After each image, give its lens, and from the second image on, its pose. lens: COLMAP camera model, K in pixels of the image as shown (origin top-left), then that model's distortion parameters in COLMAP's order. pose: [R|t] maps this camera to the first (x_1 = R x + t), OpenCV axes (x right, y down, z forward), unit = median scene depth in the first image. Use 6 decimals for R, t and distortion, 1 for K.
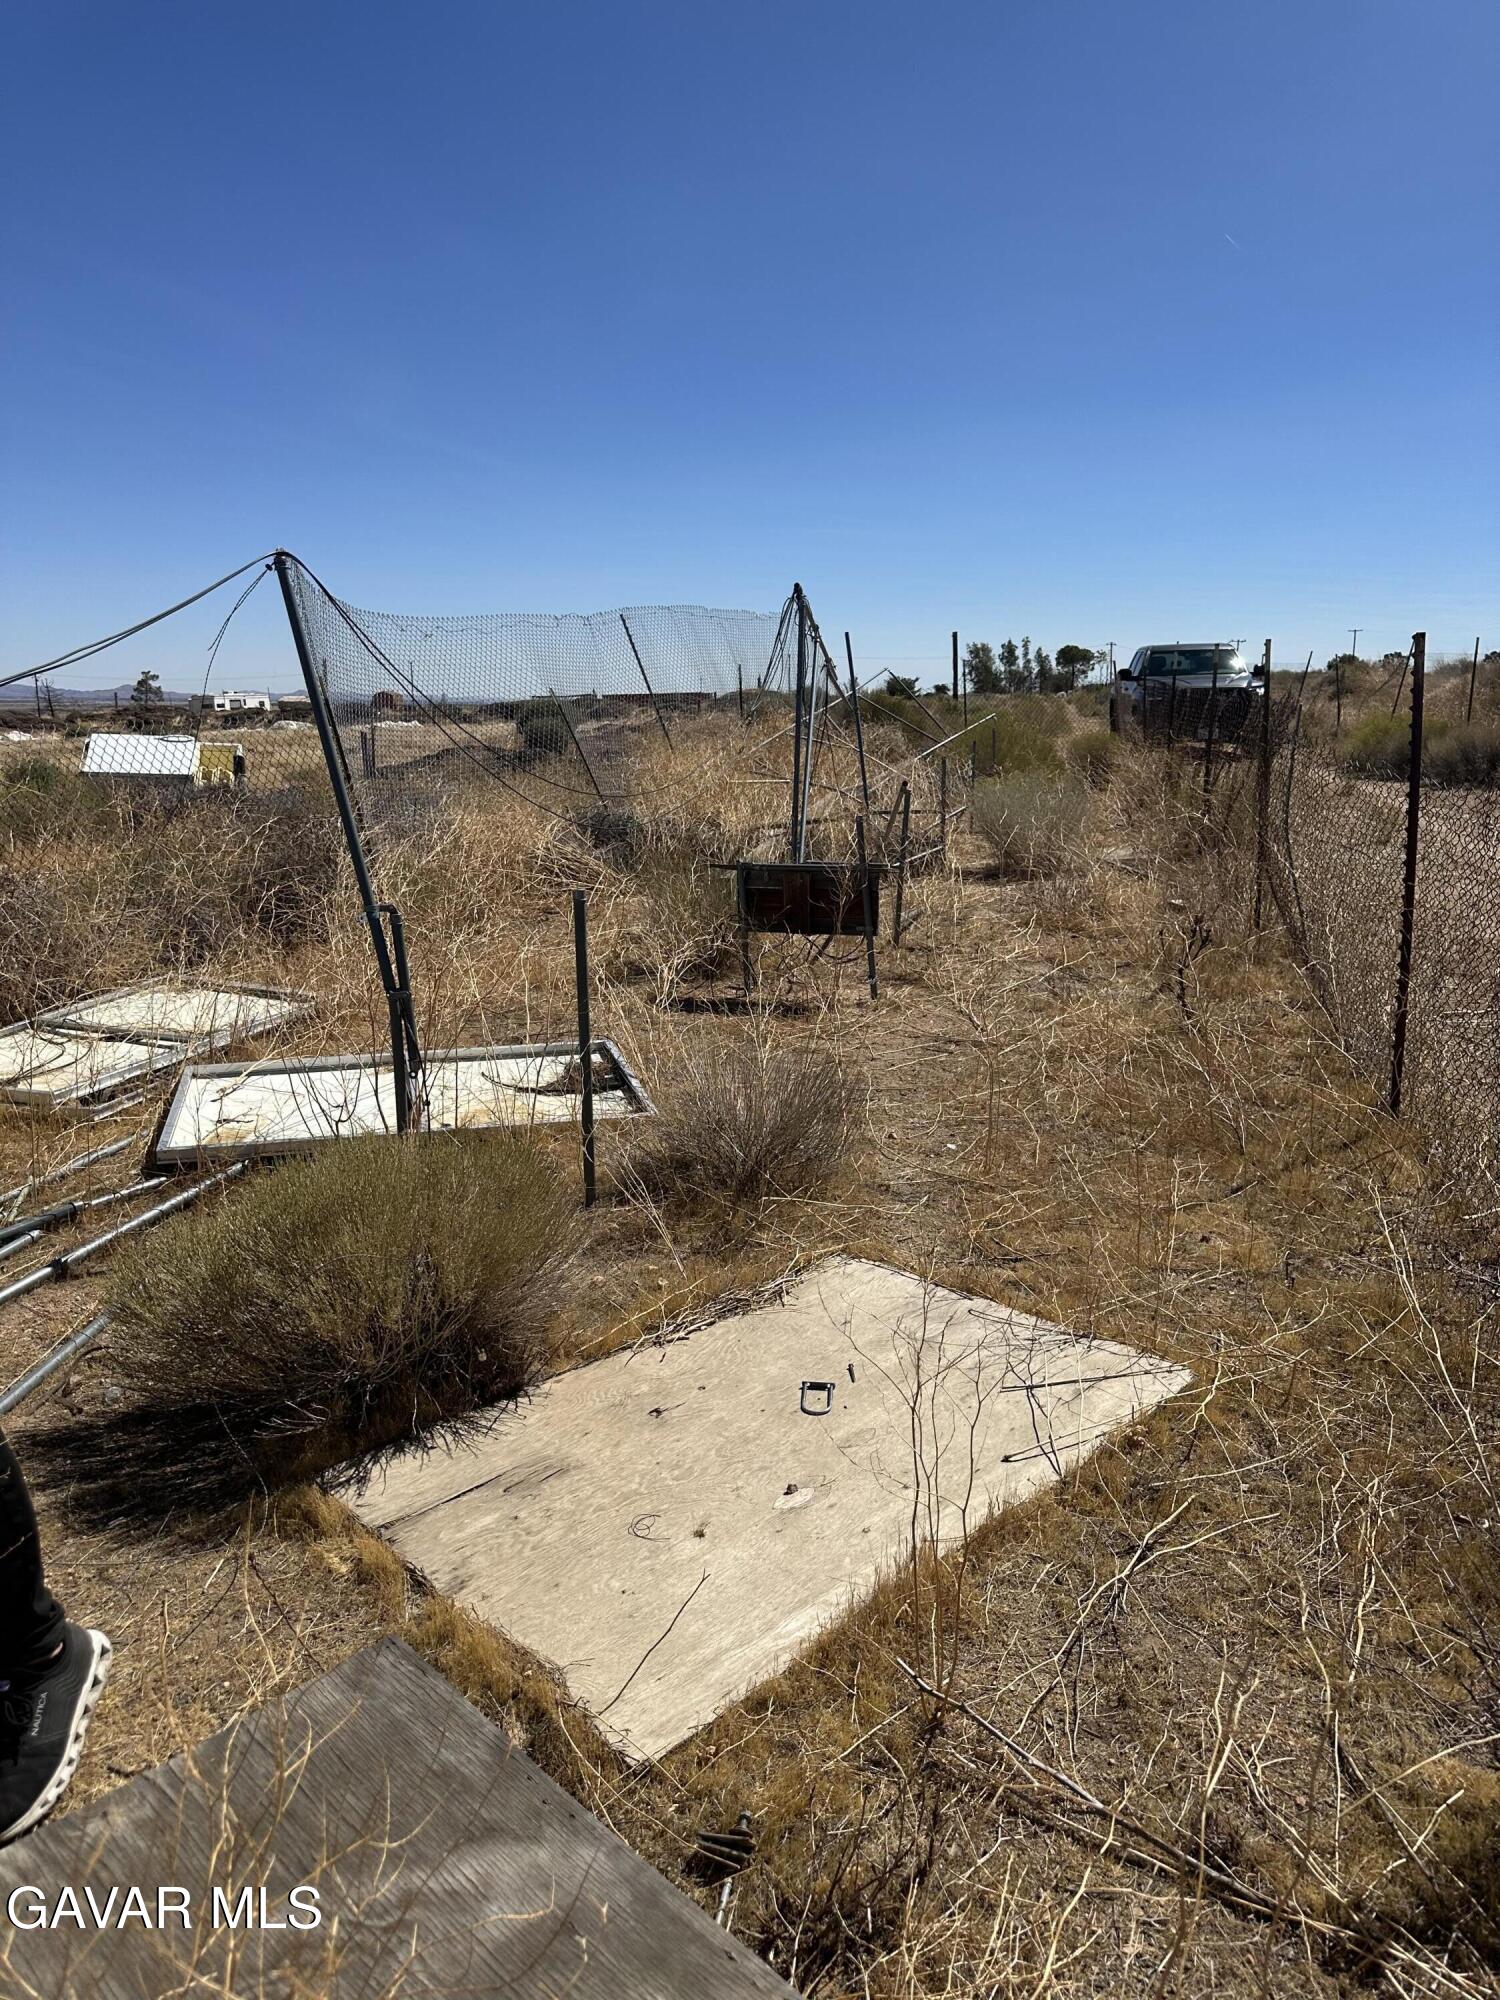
lens RADIAL K [[1397.8, 0, 750.0], [0, 1397.8, 1000.0], [0, 0, 1]] dist [0.023424, -0.043220]
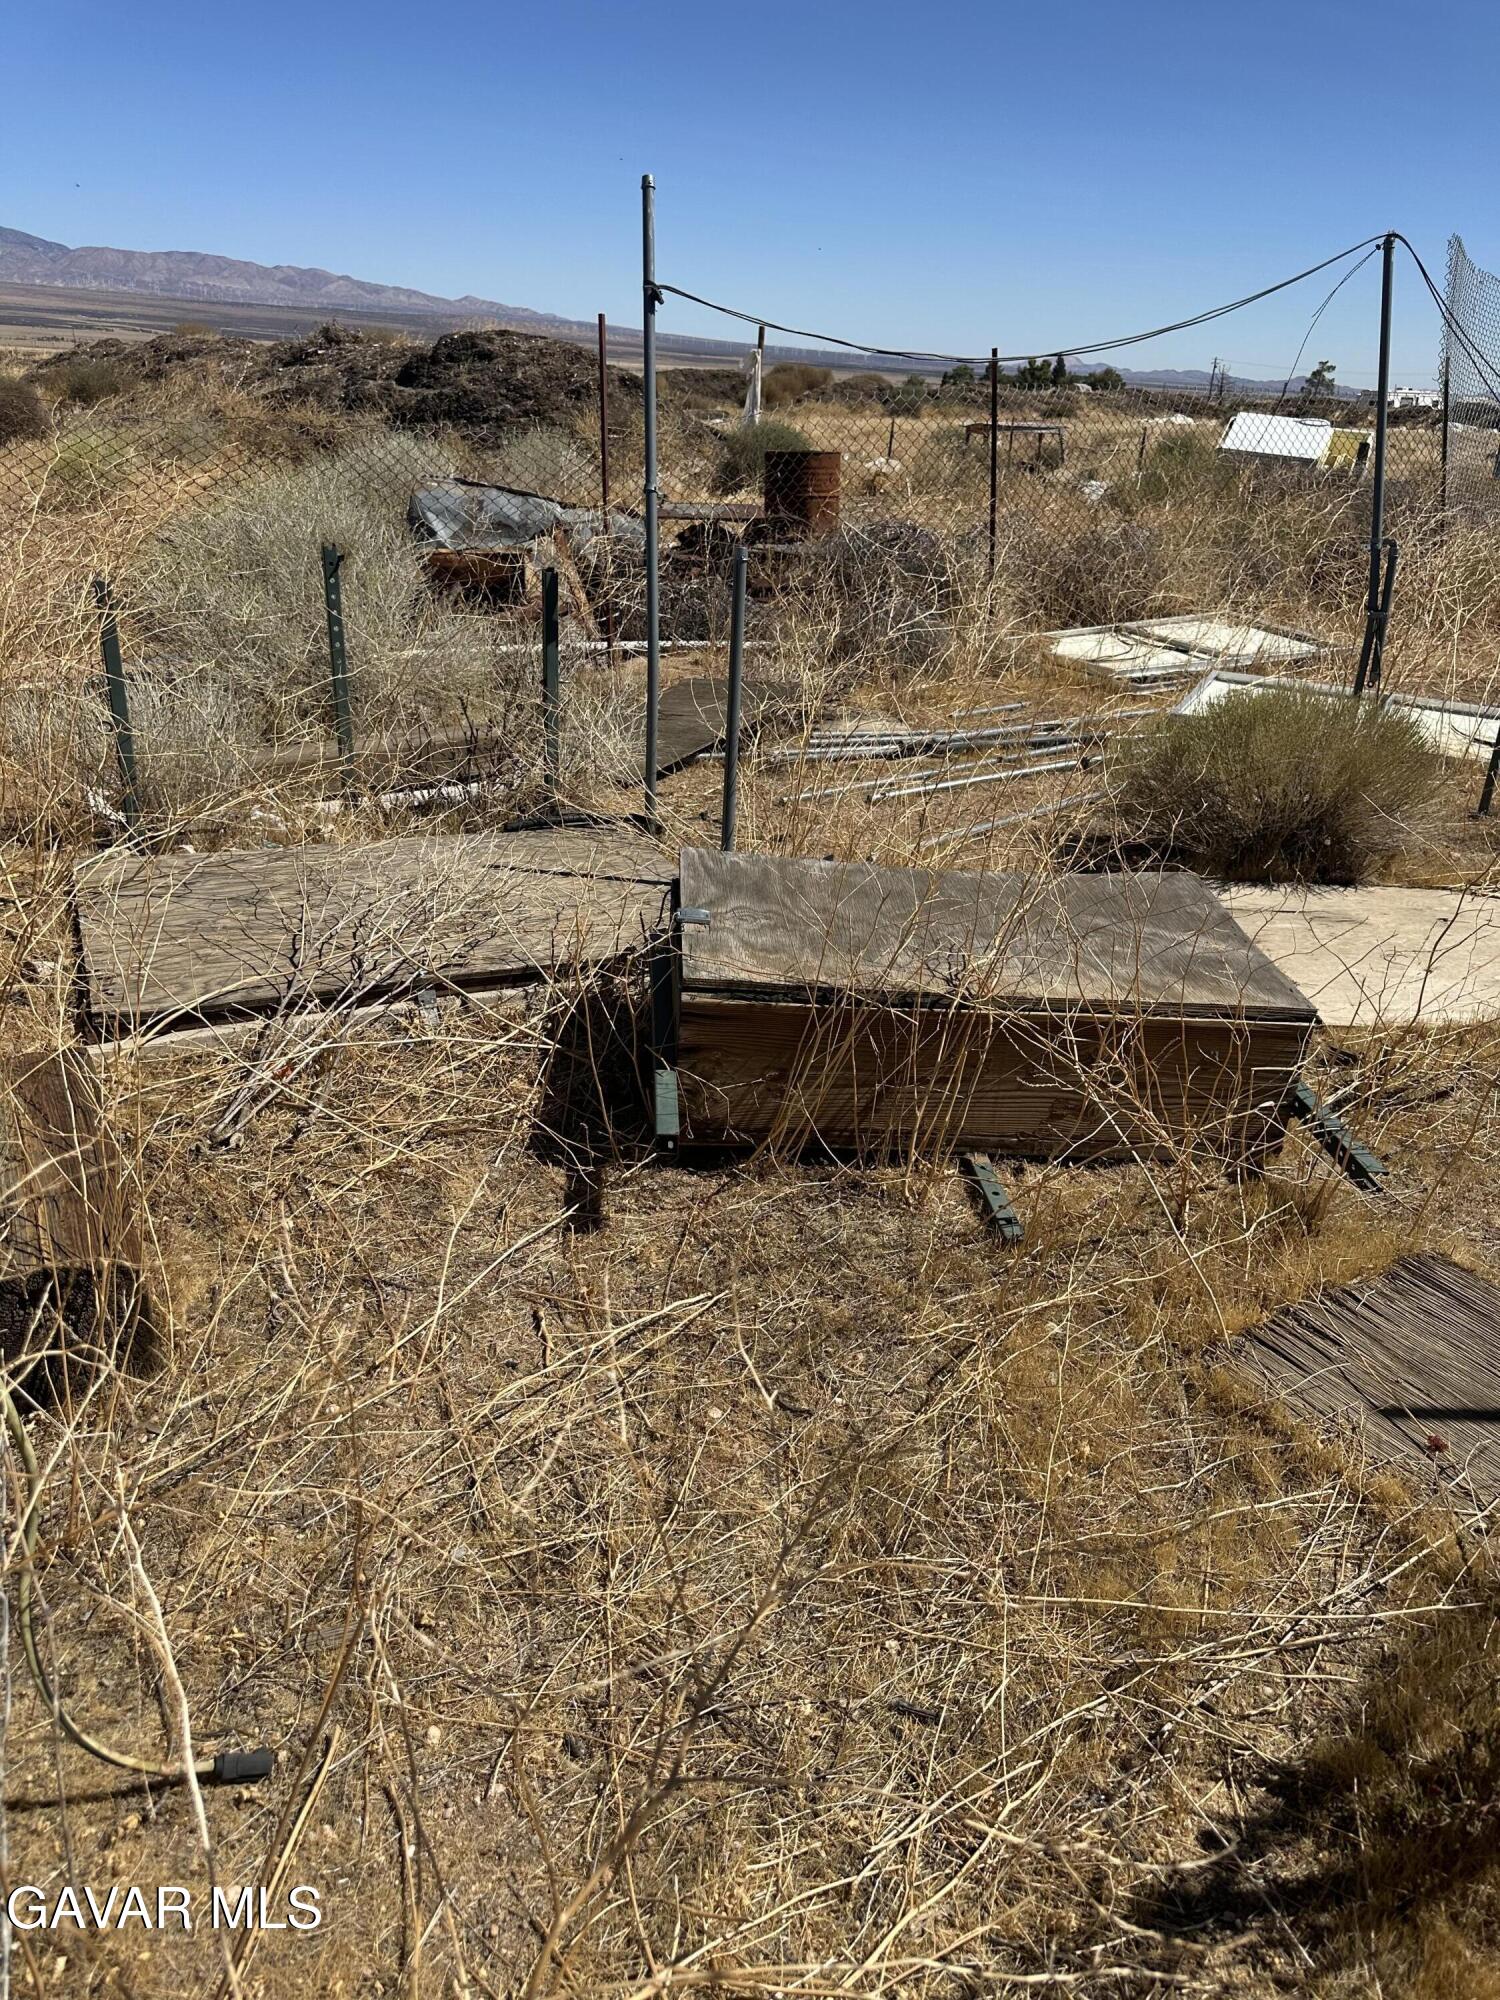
lens RADIAL K [[1397.8, 0, 750.0], [0, 1397.8, 1000.0], [0, 0, 1]] dist [0.023424, -0.043220]
pose [[0.727556, 0.312809, -0.610584, 0.144291], [-0.187916, 0.946829, 0.261156, 0.067968], [0.659811, -0.075267, 0.747653, -0.225111]]
